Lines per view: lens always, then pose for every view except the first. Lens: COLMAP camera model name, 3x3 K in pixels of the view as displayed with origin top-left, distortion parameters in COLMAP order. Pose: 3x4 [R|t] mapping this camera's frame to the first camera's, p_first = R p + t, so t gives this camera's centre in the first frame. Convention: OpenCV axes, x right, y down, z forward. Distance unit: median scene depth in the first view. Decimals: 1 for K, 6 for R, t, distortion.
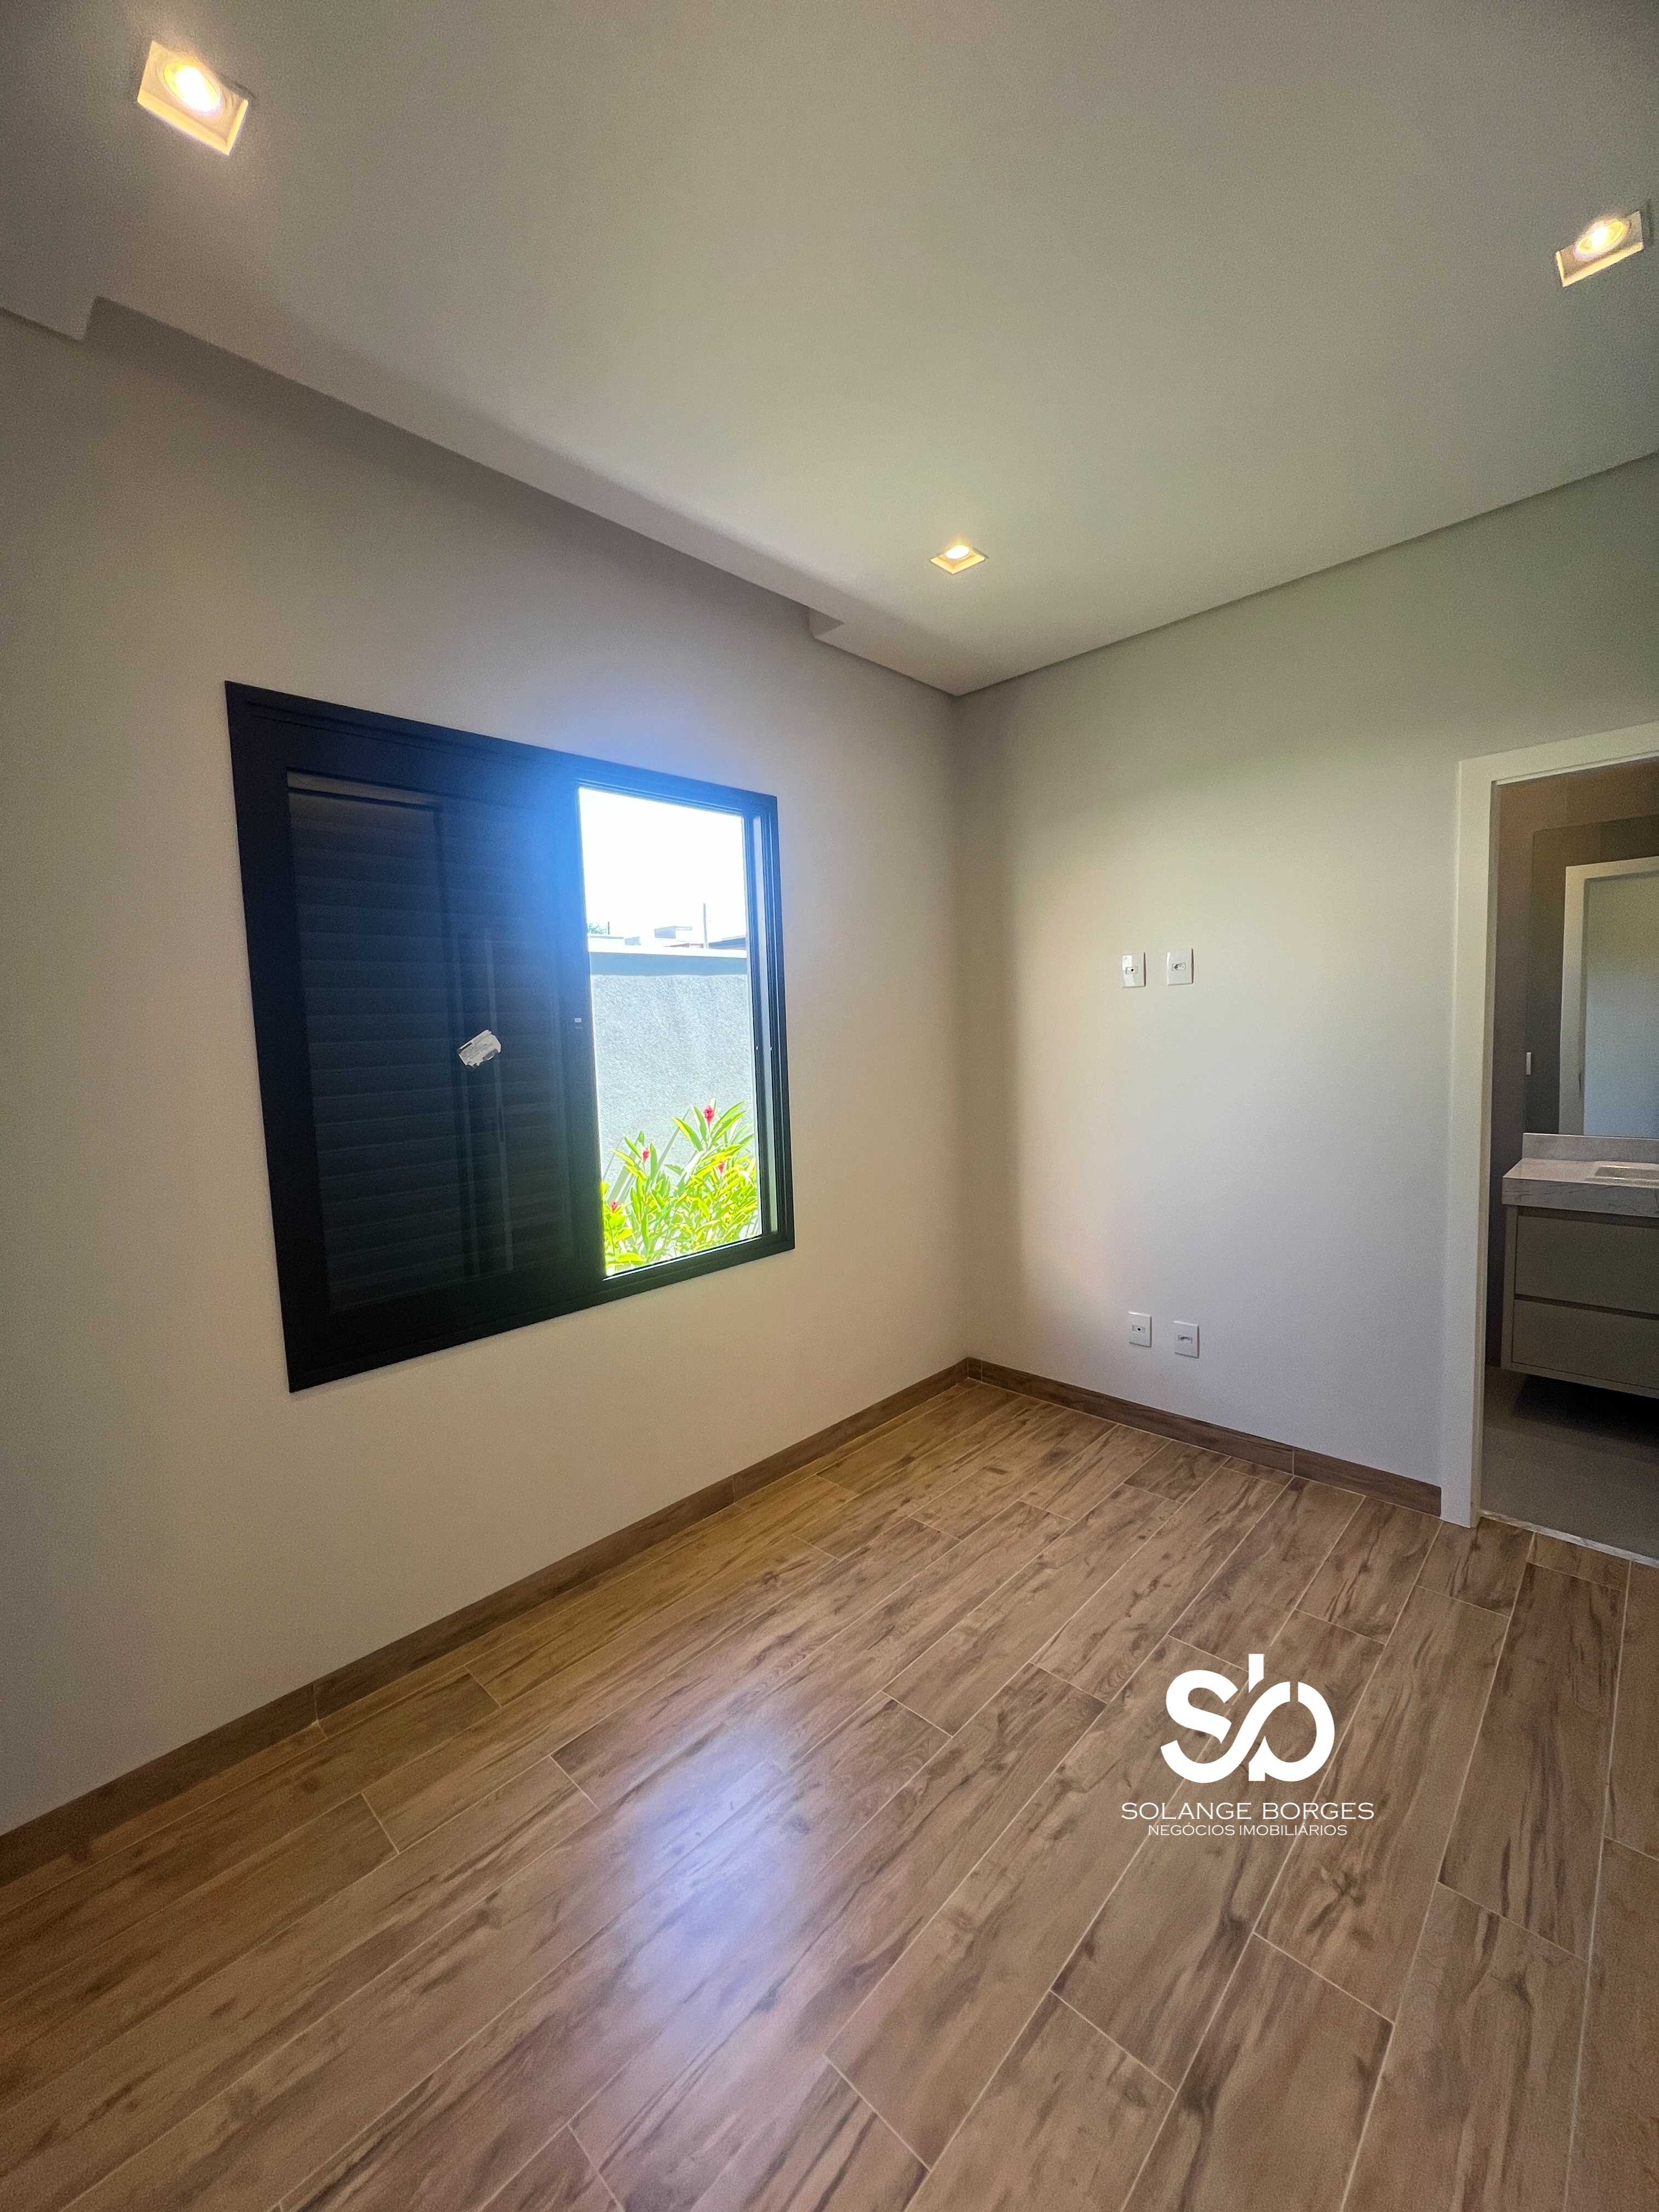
lens RADIAL K [[884.1, 0, 829.5], [0, 884.1, 1106.0], [0, 0, 1]] dist [-0.001141, -0.000375]
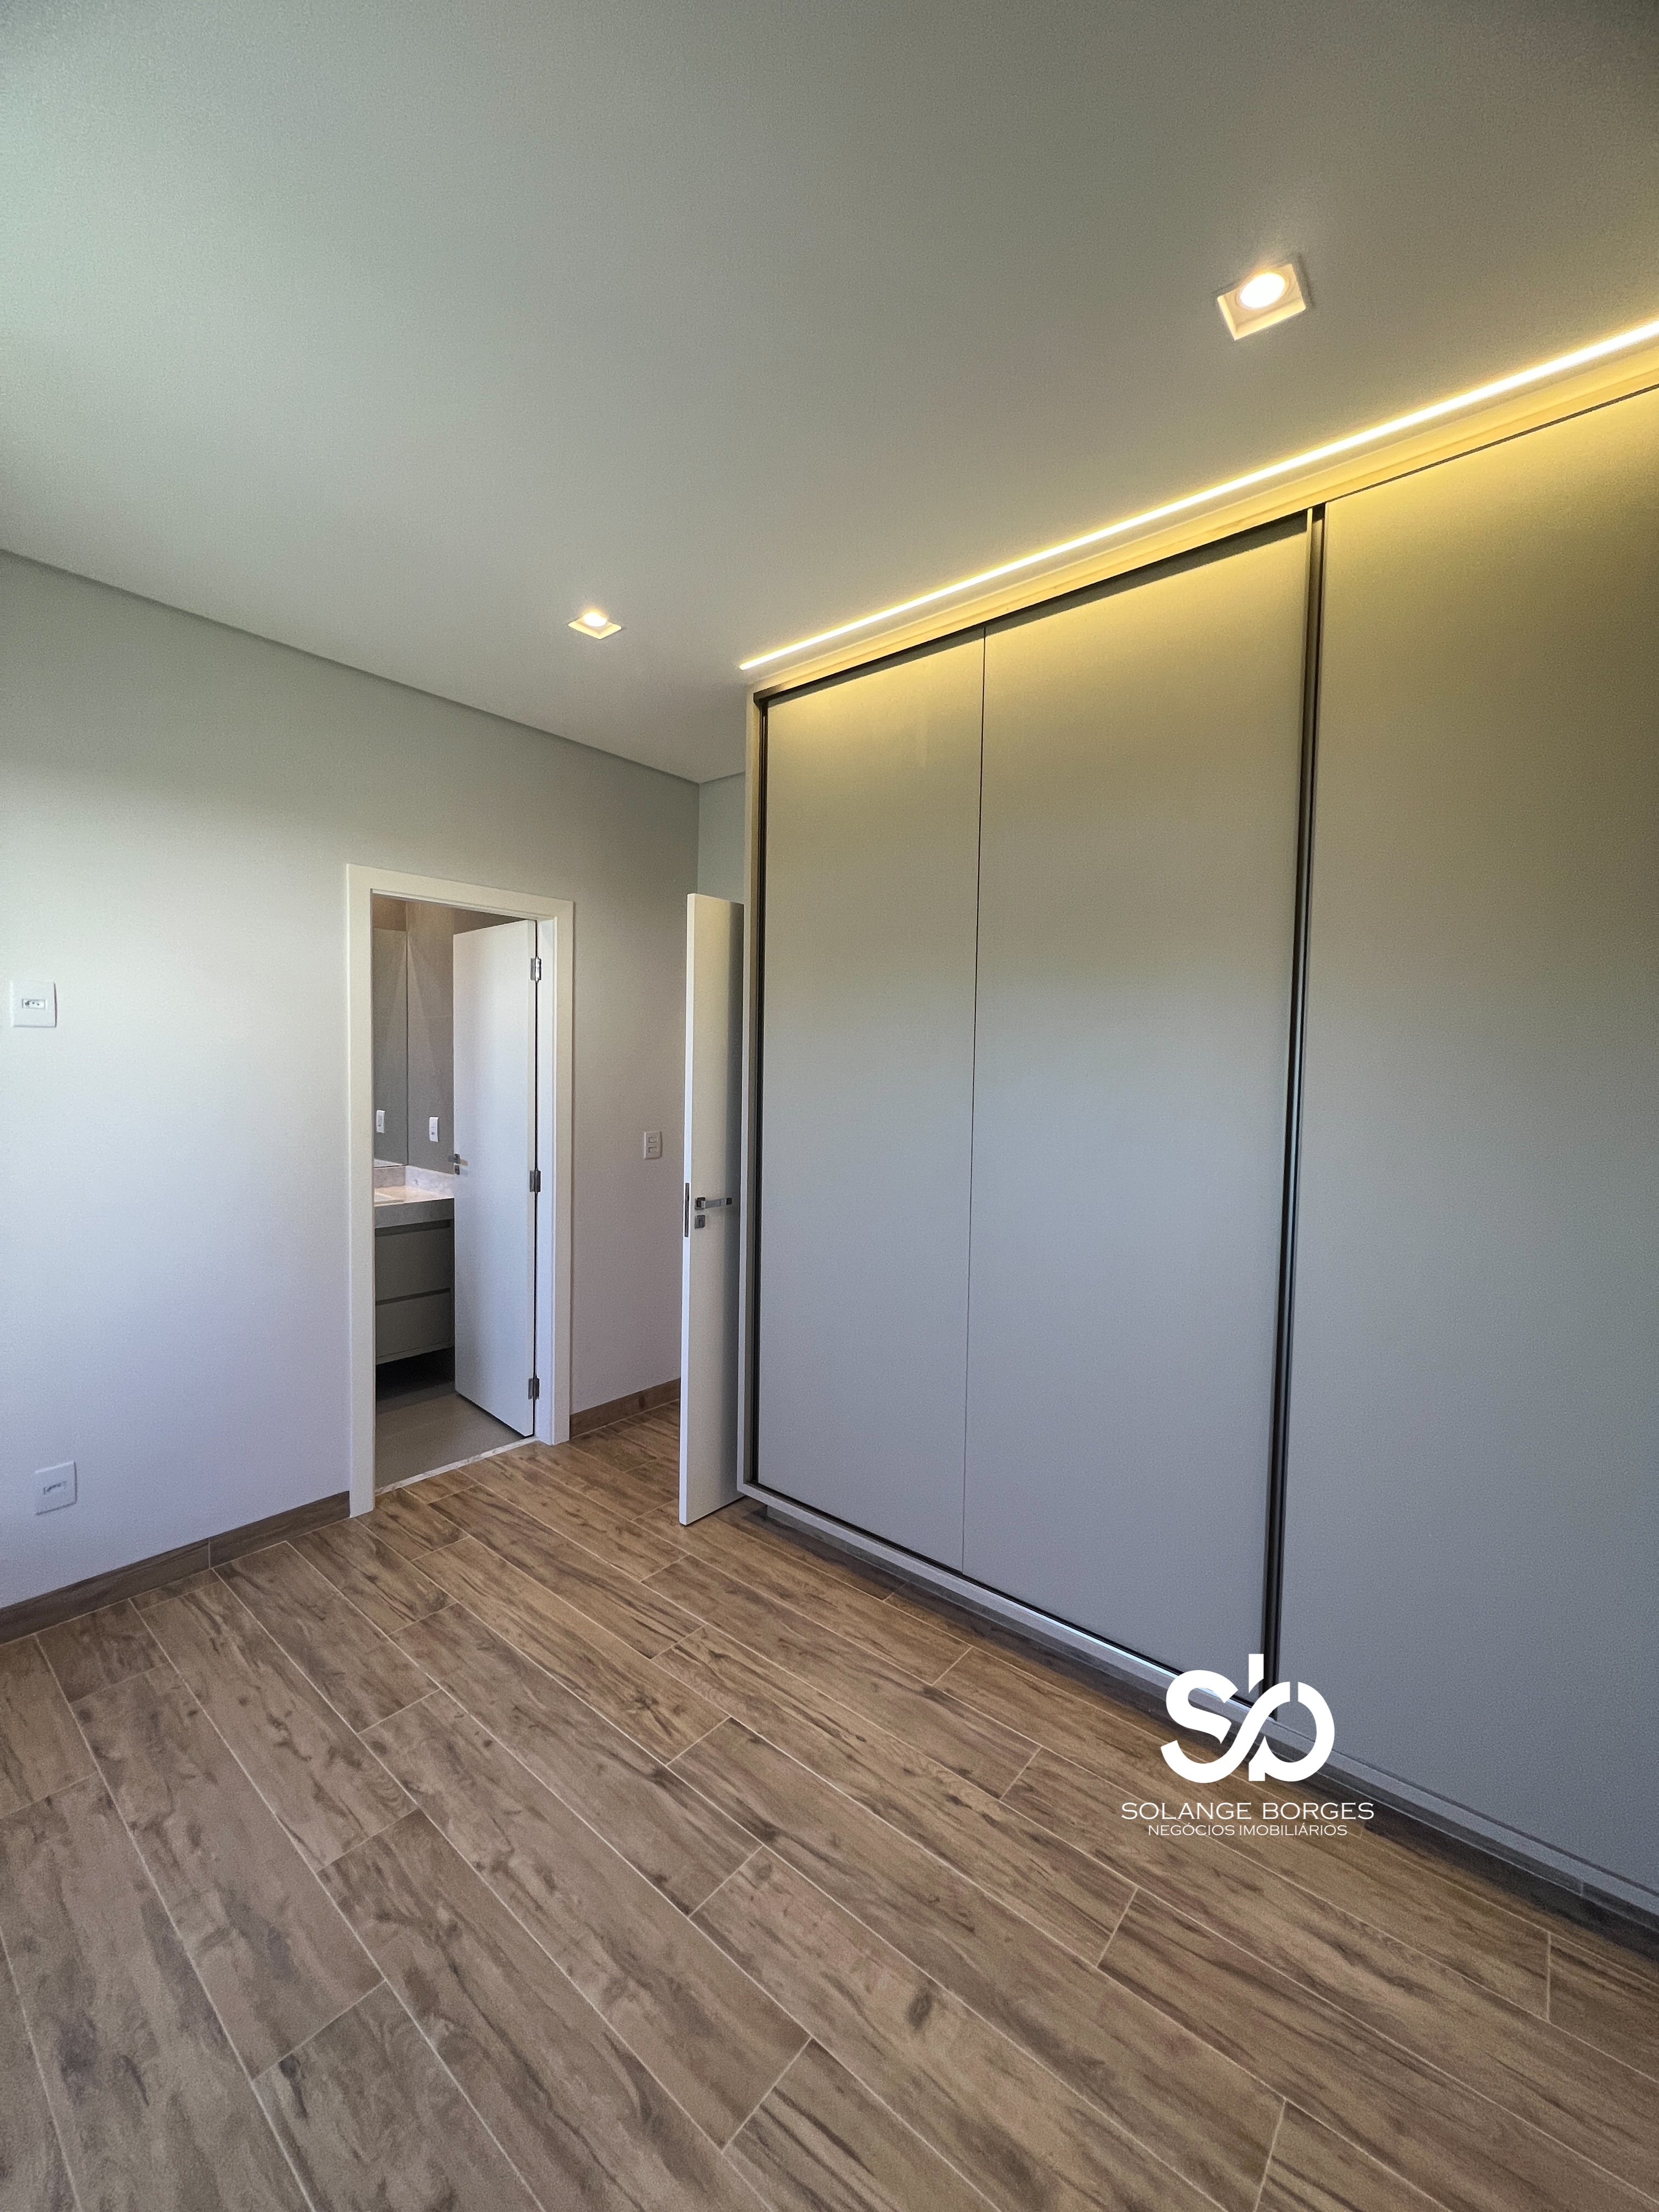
lens RADIAL K [[884.1, 0, 829.5], [0, 884.1, 1106.0], [0, 0, 1]] dist [-0.001141, -0.000375]
pose [[-0.077504, -0.015003, 0.996879, -0.662274], [0.066454, 0.997585, 0.020180, -0.059844], [-0.994775, 0.067811, -0.076320, 0.600379]]
